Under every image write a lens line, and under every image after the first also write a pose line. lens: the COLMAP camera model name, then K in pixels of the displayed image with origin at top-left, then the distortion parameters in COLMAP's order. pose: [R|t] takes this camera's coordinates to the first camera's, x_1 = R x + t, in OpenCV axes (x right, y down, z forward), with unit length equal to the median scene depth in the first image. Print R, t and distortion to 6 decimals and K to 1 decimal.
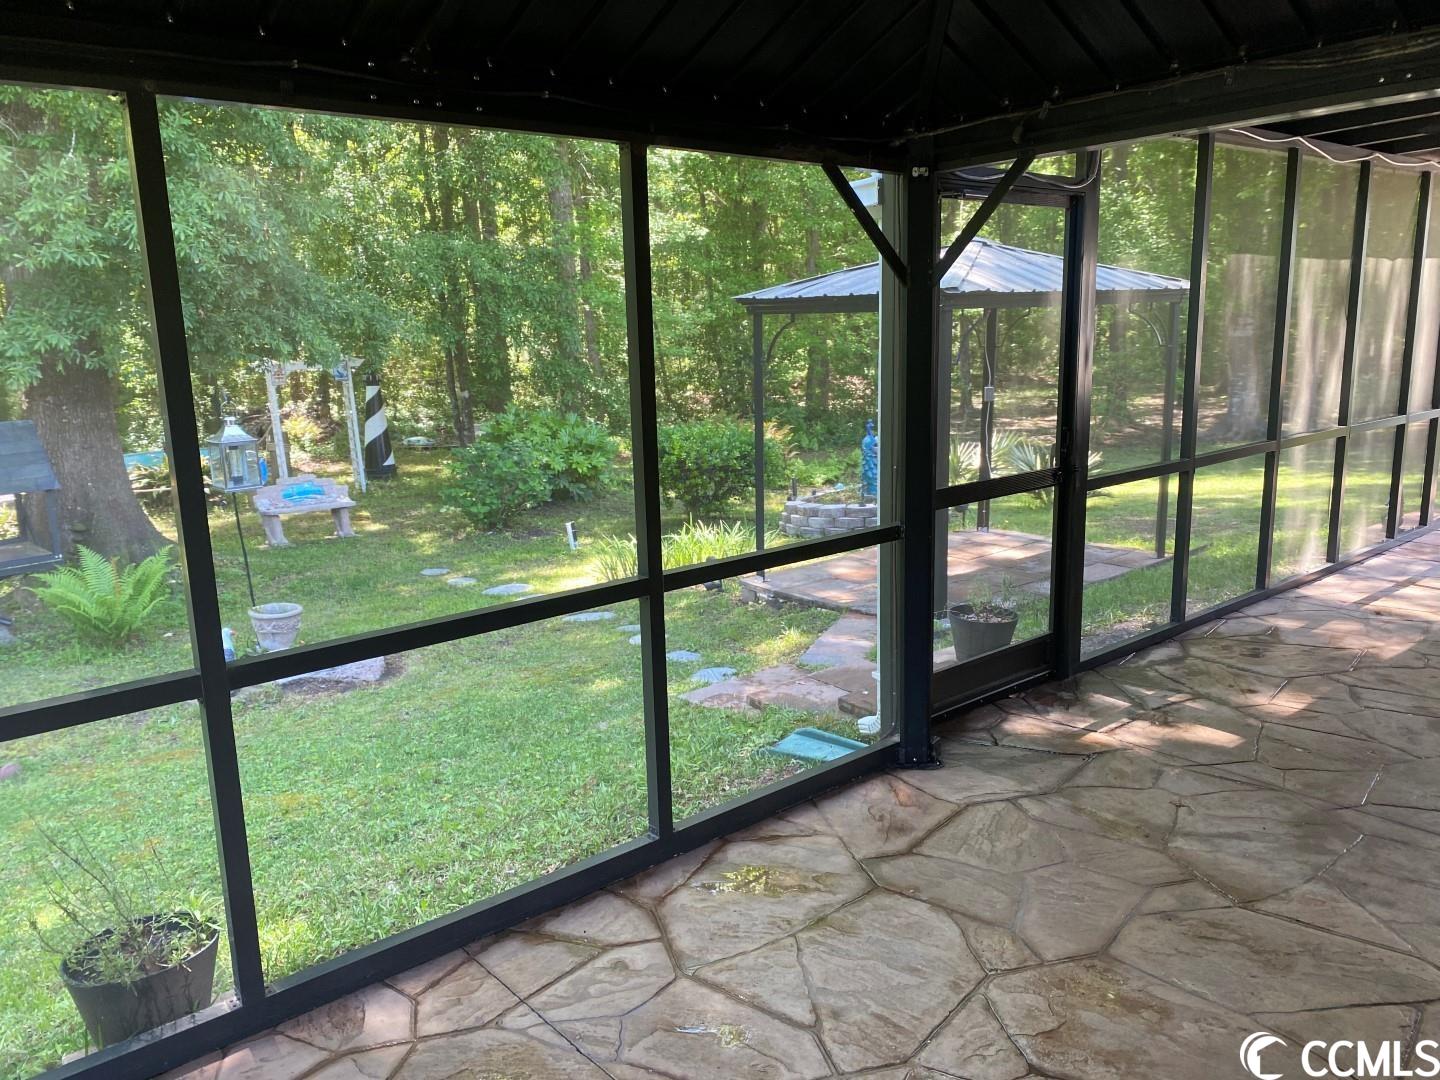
lens RADIAL K [[1097.6, 0, 709.8], [0, 1097.6, 542.7], [0, 0, 1]] dist [0.043818, -0.046640]
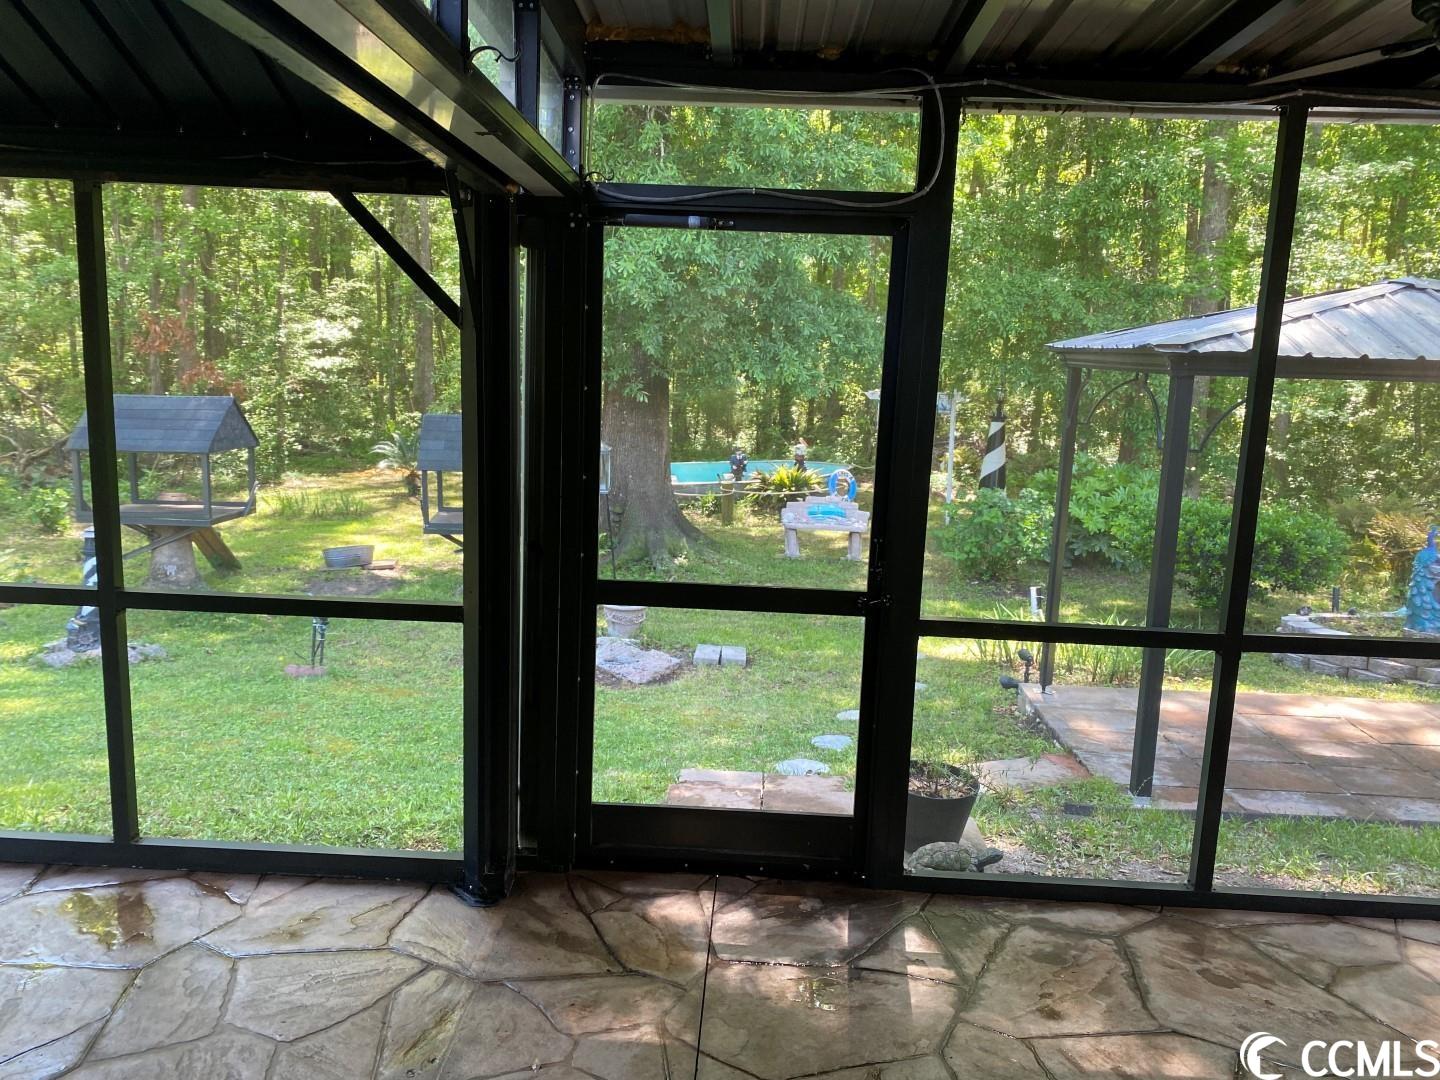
lens RADIAL K [[1097.6, 0, 709.8], [0, 1097.6, 542.7], [0, 0, 1]] dist [0.043818, -0.046640]
pose [[0.737352, 0.170816, -0.653554, 0.667878], [-0.190601, 0.980798, 0.041306, -0.104691], [0.648061, 0.094111, 0.755752, 0.370067]]
